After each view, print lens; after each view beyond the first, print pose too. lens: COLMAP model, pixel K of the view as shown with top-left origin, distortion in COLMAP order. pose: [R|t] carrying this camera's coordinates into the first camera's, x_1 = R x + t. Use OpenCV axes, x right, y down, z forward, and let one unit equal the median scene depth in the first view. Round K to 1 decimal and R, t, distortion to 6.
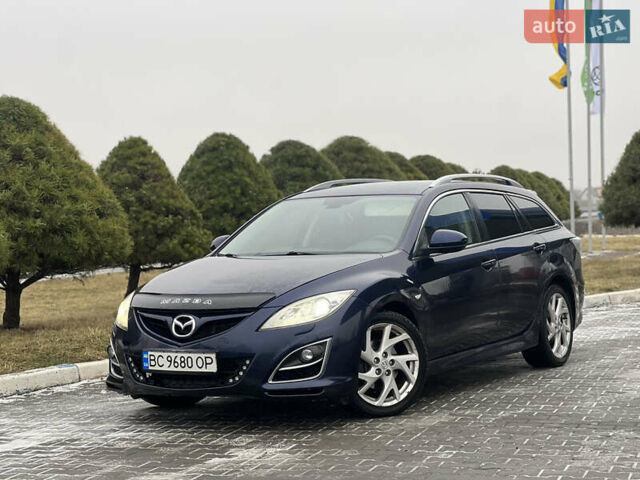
lens RADIAL K [[1404.1, 0, 321.9], [0, 1404.1, 224.3], [0, 0, 1]] dist [-0.112969, 4.593022]
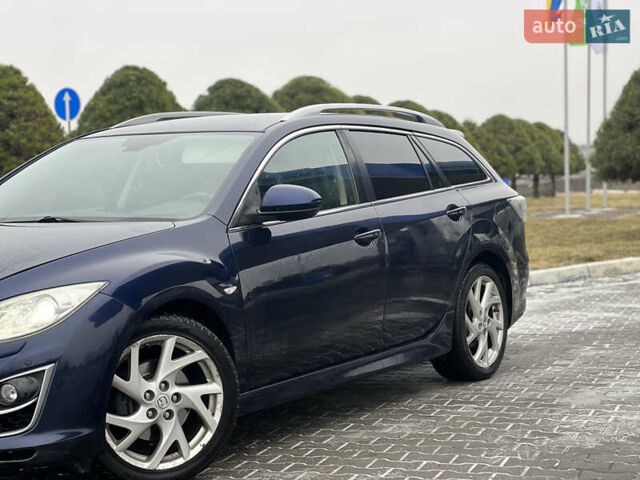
lens RADIAL K [[1404.1, 0, 321.9], [0, 1404.1, 224.3], [0, 0, 1]] dist [-0.112969, 4.593022]
pose [[0.999885, 0.008653, -0.012467, 0.101515], [-0.008228, 0.999397, 0.033722, 0.000090], [0.012752, -0.033615, 0.999354, 0.318282]]
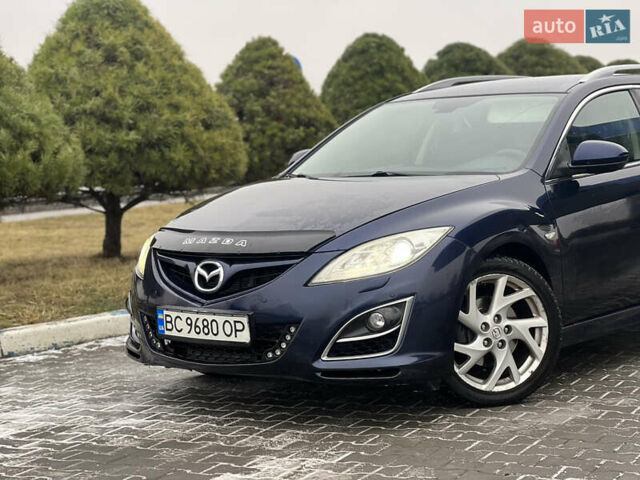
lens RADIAL K [[1404.6, 0, 309.4], [0, 1404.6, 226.4], [0, 0, 1]] dist [-0.122706, 4.946307]
pose [[0.987884, 0.007126, -0.155028, 0.050538], [0.002408, 0.998121, 0.061220, 0.002701], [0.155173, -0.060852, 0.986011, 0.243291]]
